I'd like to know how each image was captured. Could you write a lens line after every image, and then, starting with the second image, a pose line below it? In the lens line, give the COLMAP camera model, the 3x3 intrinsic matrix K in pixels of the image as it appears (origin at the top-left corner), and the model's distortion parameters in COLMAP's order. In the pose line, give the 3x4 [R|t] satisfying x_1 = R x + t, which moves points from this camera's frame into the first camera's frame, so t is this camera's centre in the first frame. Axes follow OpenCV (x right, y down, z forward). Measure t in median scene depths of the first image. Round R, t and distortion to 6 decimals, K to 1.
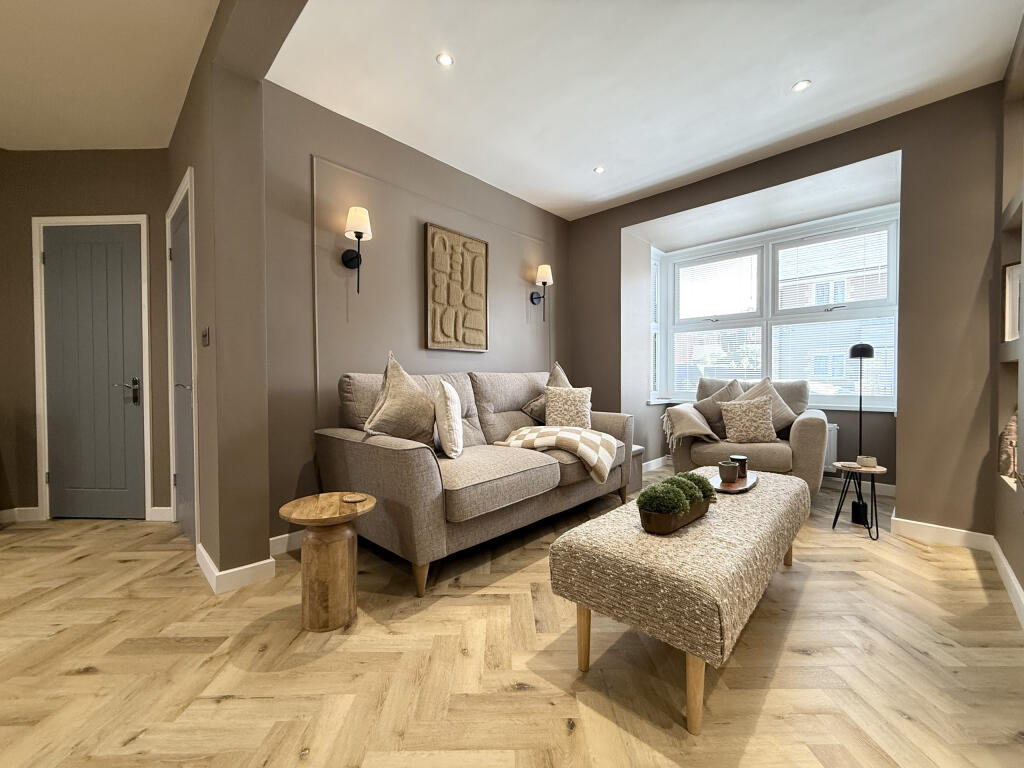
lens RADIAL K [[408.2, 0, 510.1], [0, 408.2, 381.7], [0, 0, 1]] dist [0.000706, 0.000140]
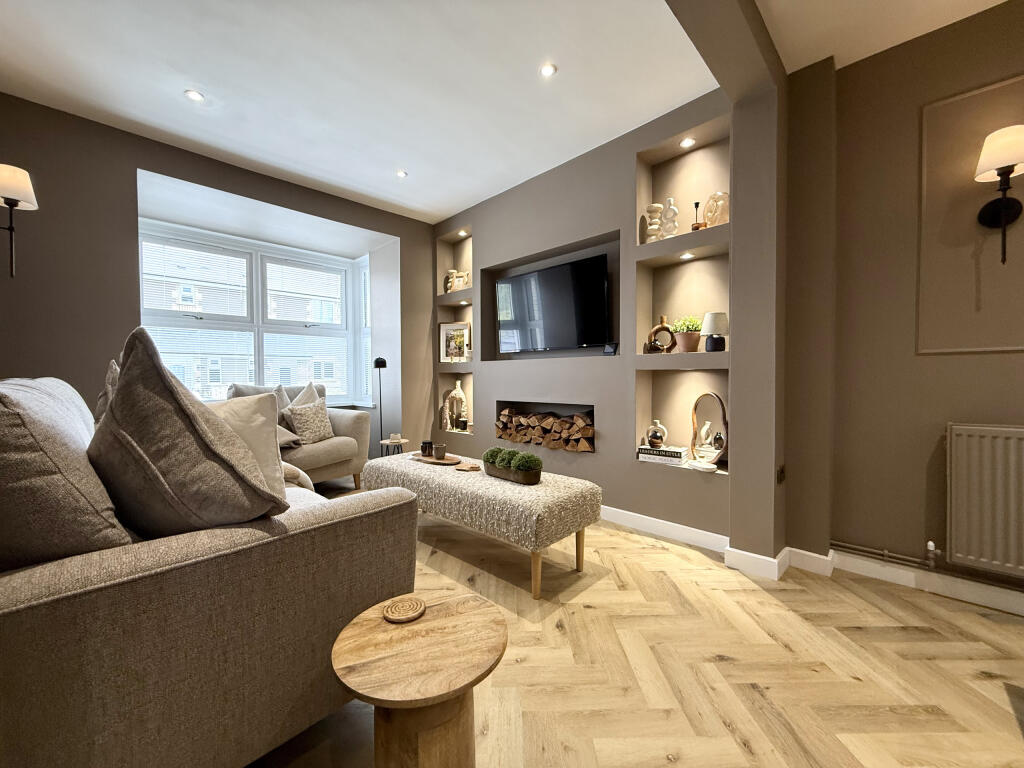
lens RADIAL K [[408.2, 0, 510.1], [0, 408.2, 381.7], [0, 0, 1]] dist [0.000706, 0.000140]
pose [[0.005282, -0.010313, 0.999933, -0.435053], [0.023227, 0.999678, 0.010187, -0.009937], [-0.999716, 0.023172, 0.005520, 0.398587]]
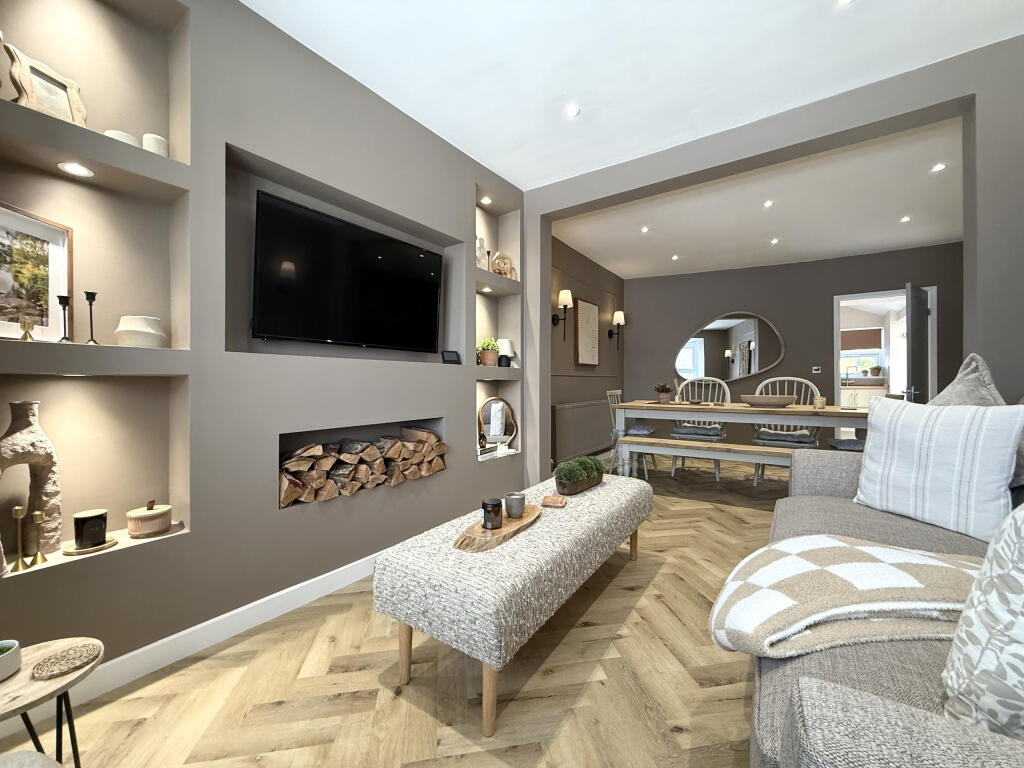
lens RADIAL K [[408.2, 0, 510.1], [0, 408.2, 381.7], [0, 0, 1]] dist [0.000706, 0.000140]
pose [[-0.987410, 0.003892, -0.158137, 0.359110], [0.001432, 0.999876, 0.015670, -0.026245], [0.158178, 0.015246, -0.987293, 0.972741]]
